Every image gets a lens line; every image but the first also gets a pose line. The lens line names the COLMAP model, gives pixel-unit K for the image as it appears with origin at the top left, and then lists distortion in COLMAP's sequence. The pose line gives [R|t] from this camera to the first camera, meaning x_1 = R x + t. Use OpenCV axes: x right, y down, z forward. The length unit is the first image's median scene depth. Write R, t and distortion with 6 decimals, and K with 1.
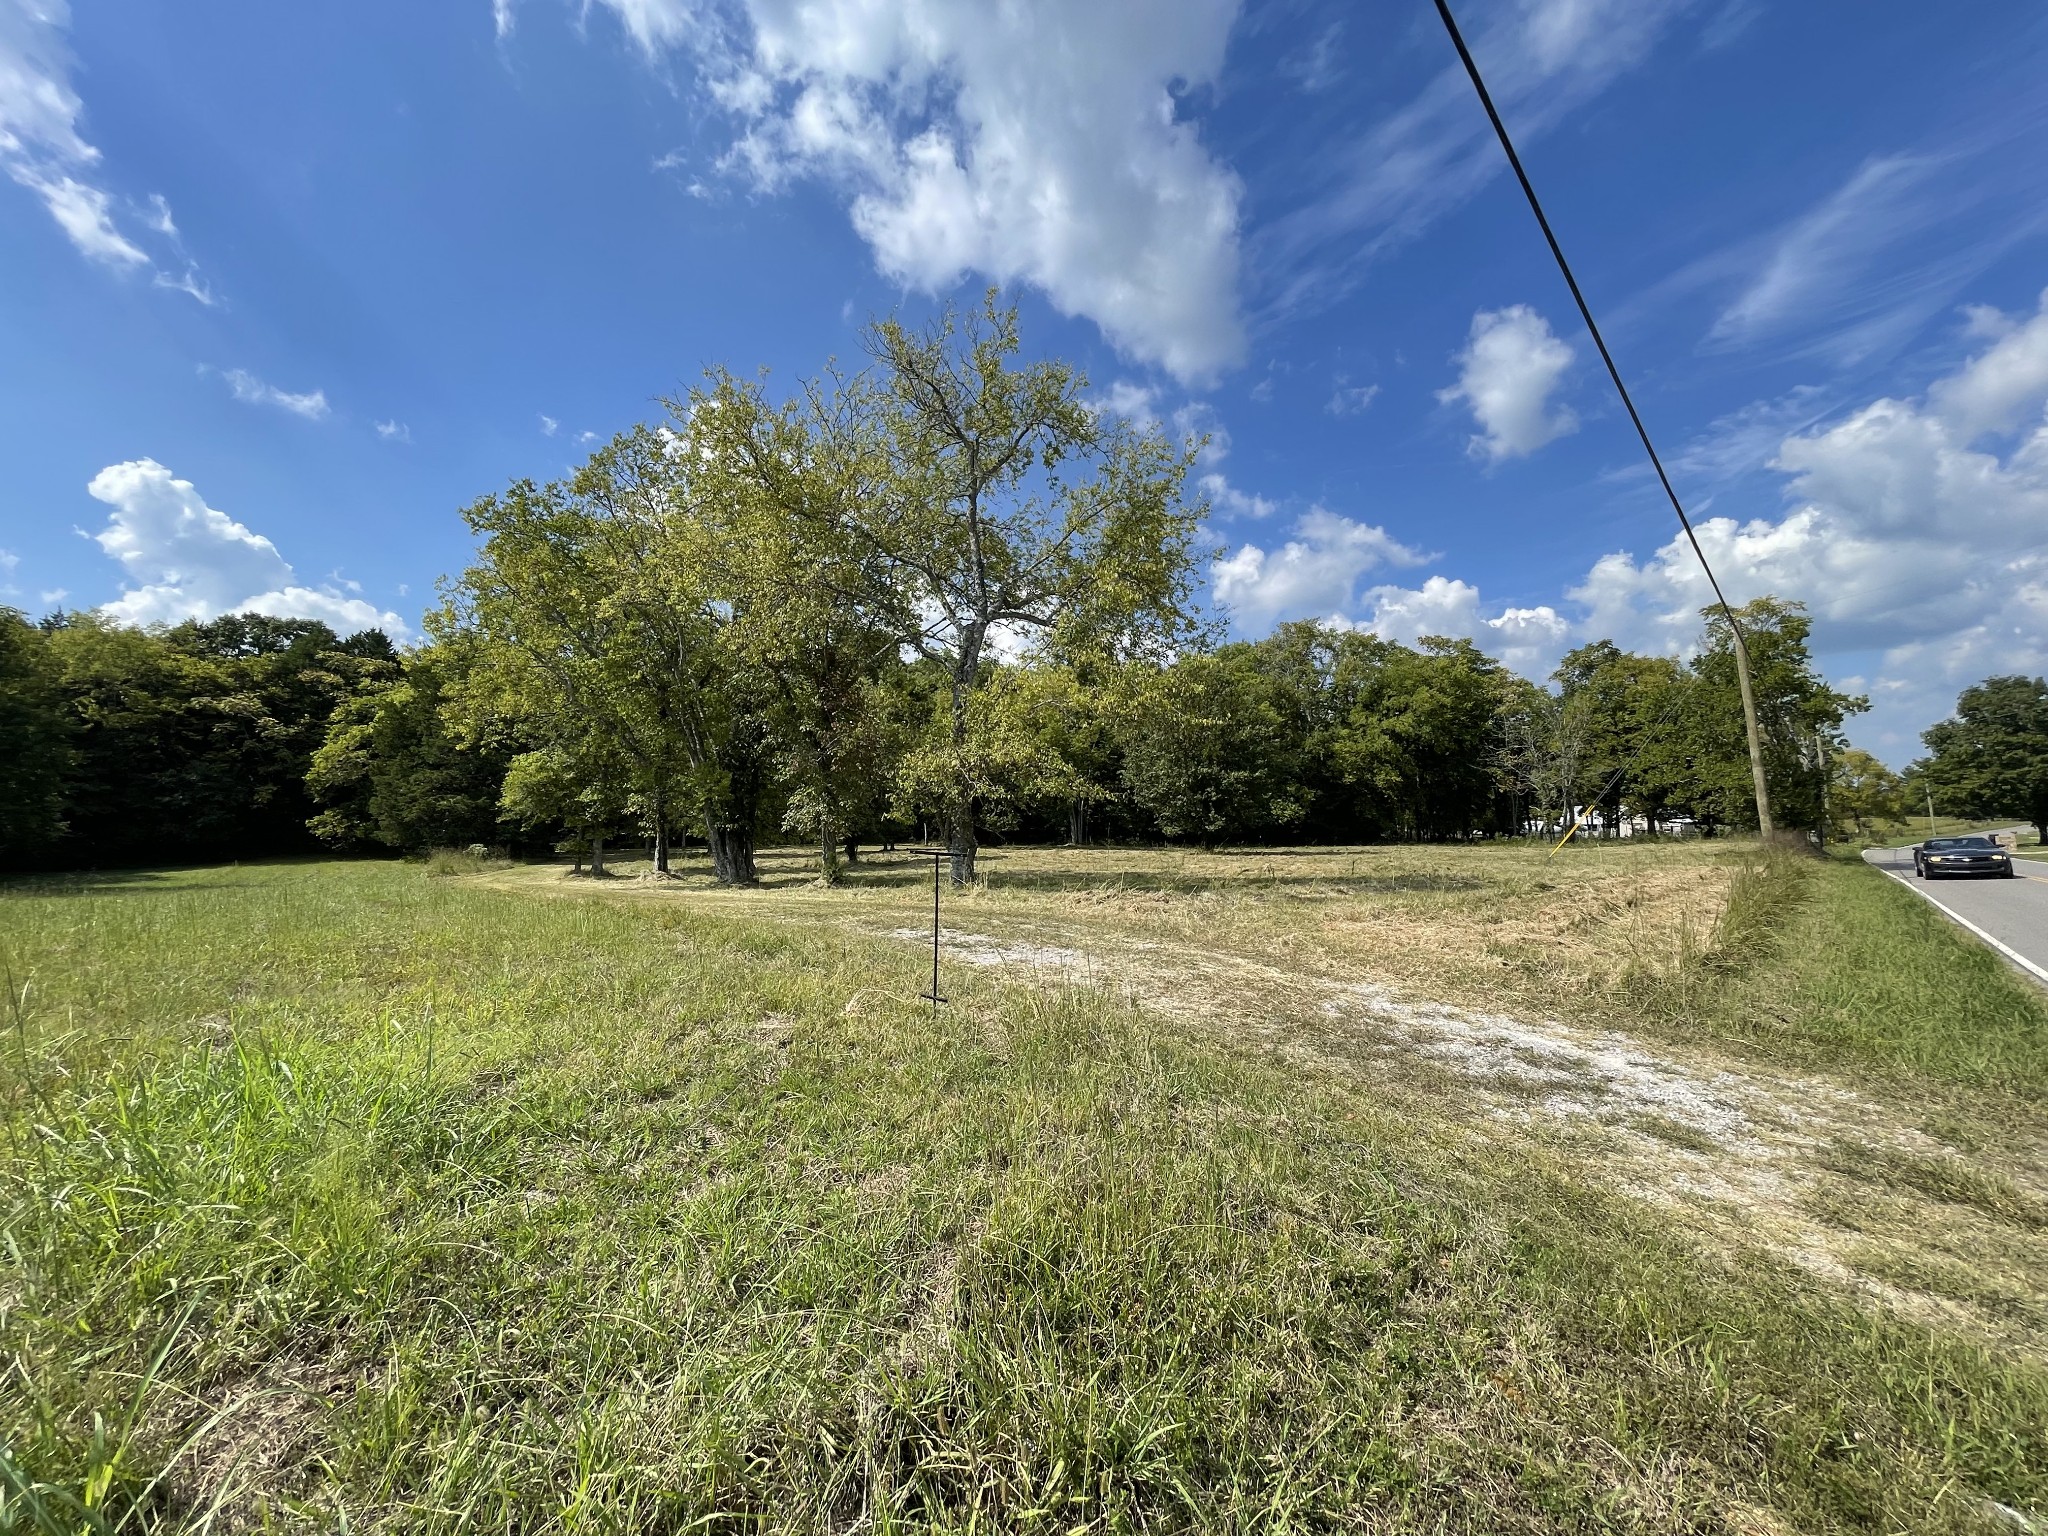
lens RADIAL K [[828.6, 0, 1024.0], [0, 828.6, 768.0], [0, 0, 1]] dist [-0.000568, 0.000026]
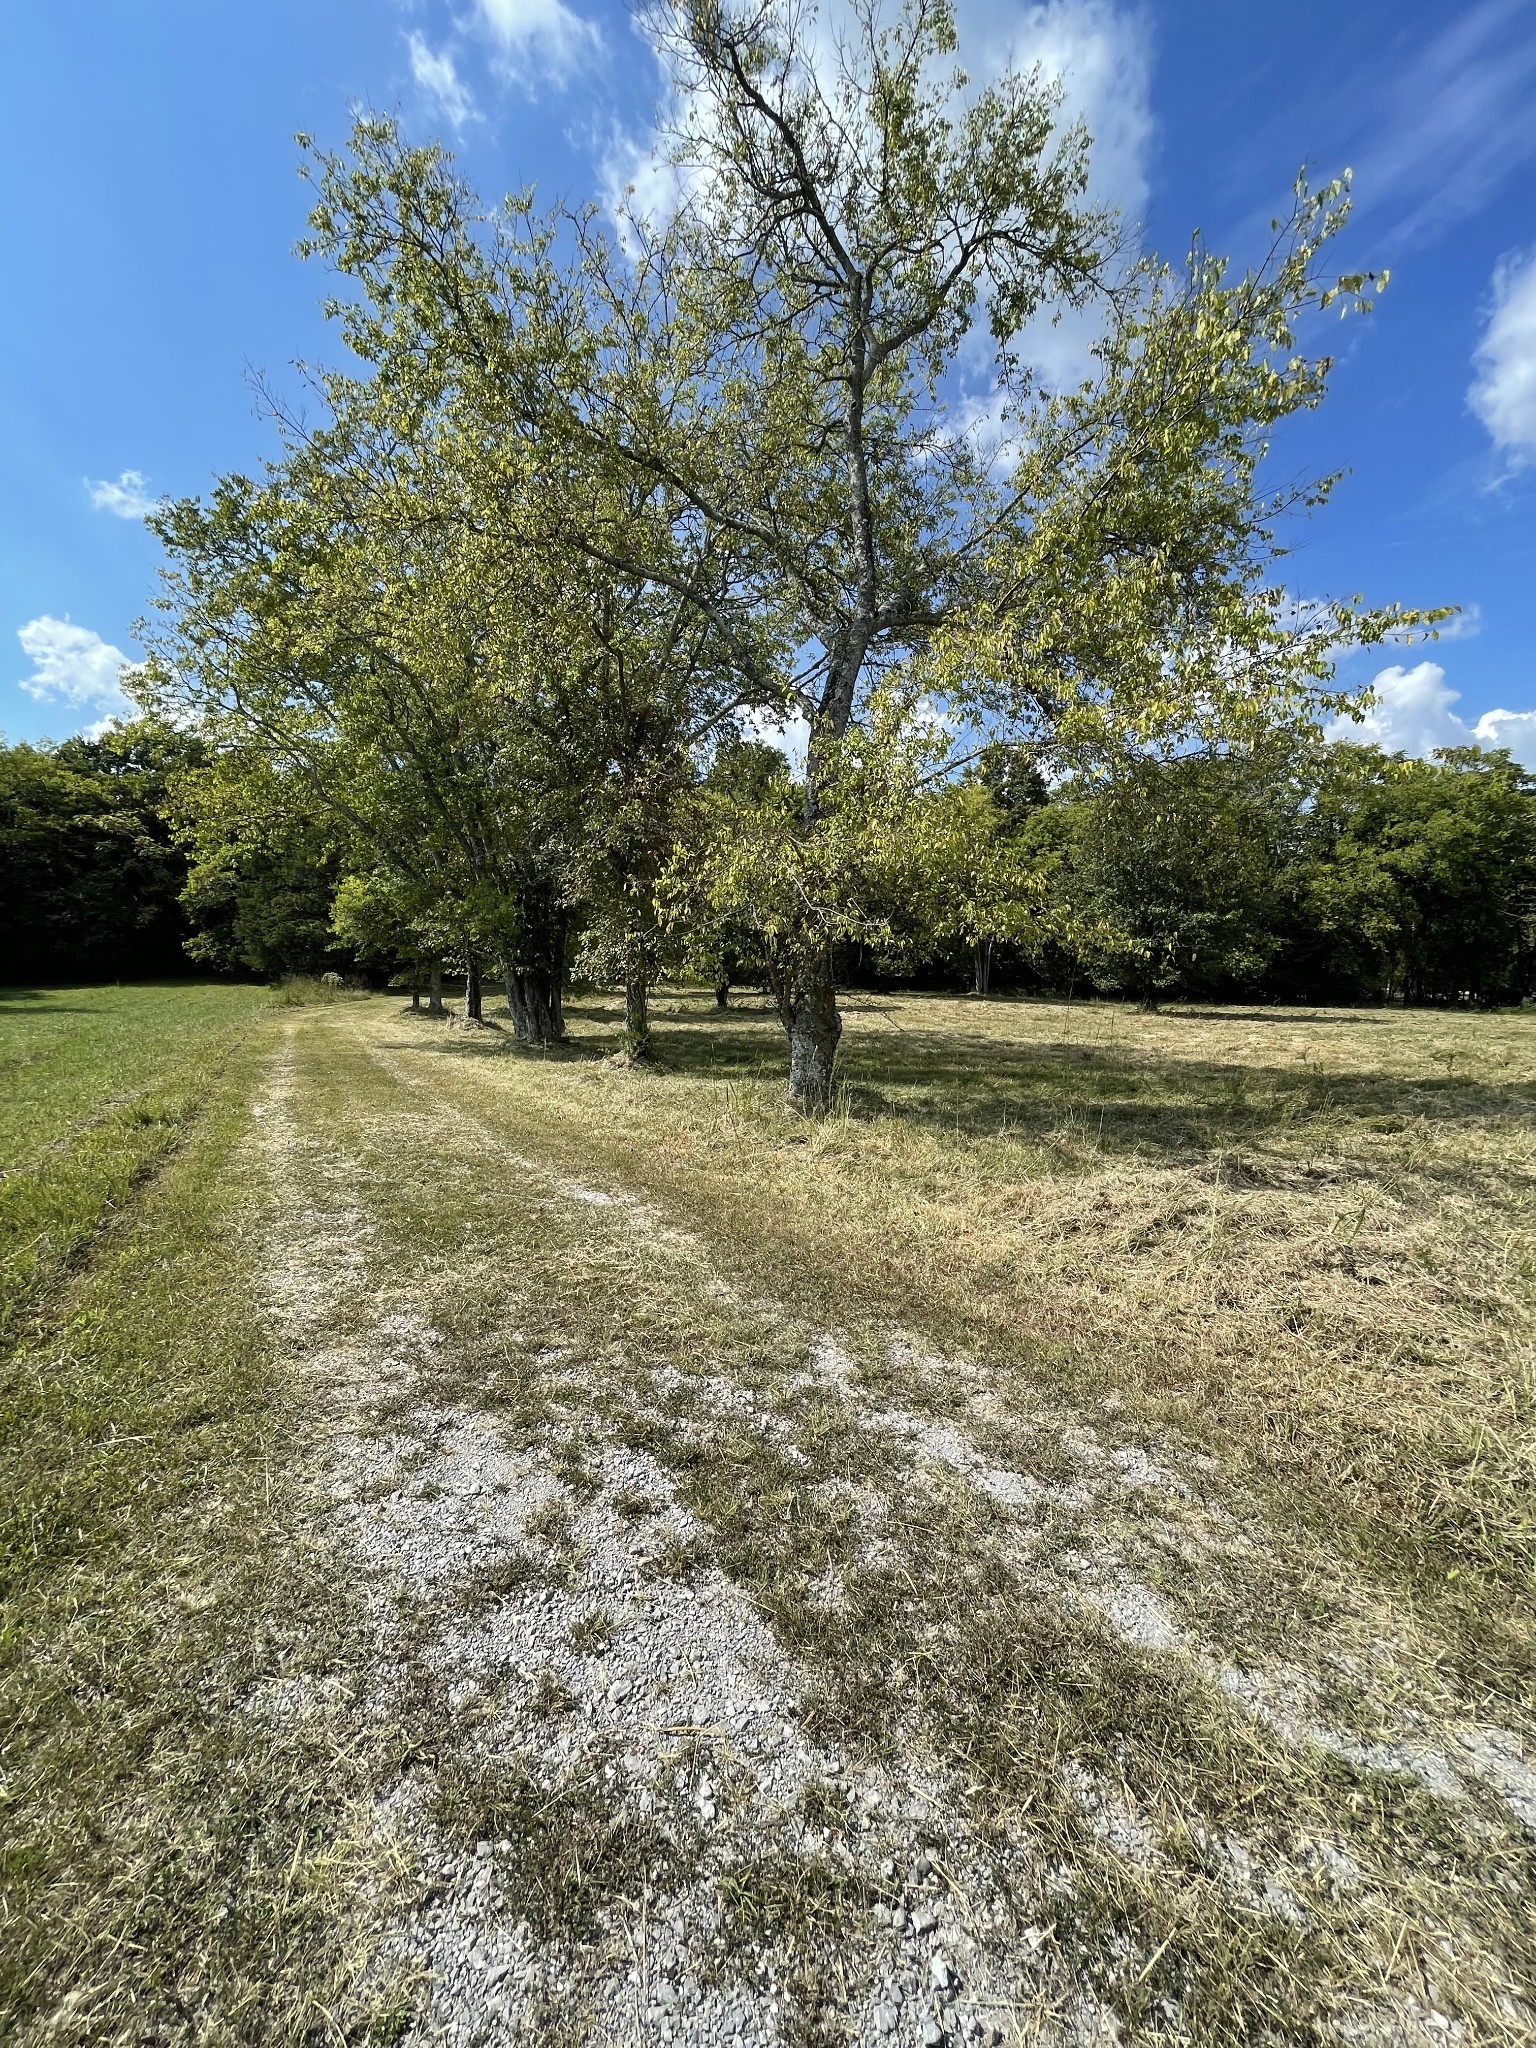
lens RADIAL K [[828.6, 0, 771.3], [0, 828.6, 1012.5], [0, 0, 1]] dist [-0.000568, 0.000026]
pose [[0.983821, 0.042262, -0.174098, -0.001998], [-0.019542, 0.991295, 0.130203, 0.003839], [0.178085, -0.124694, 0.976083, 0.148578]]
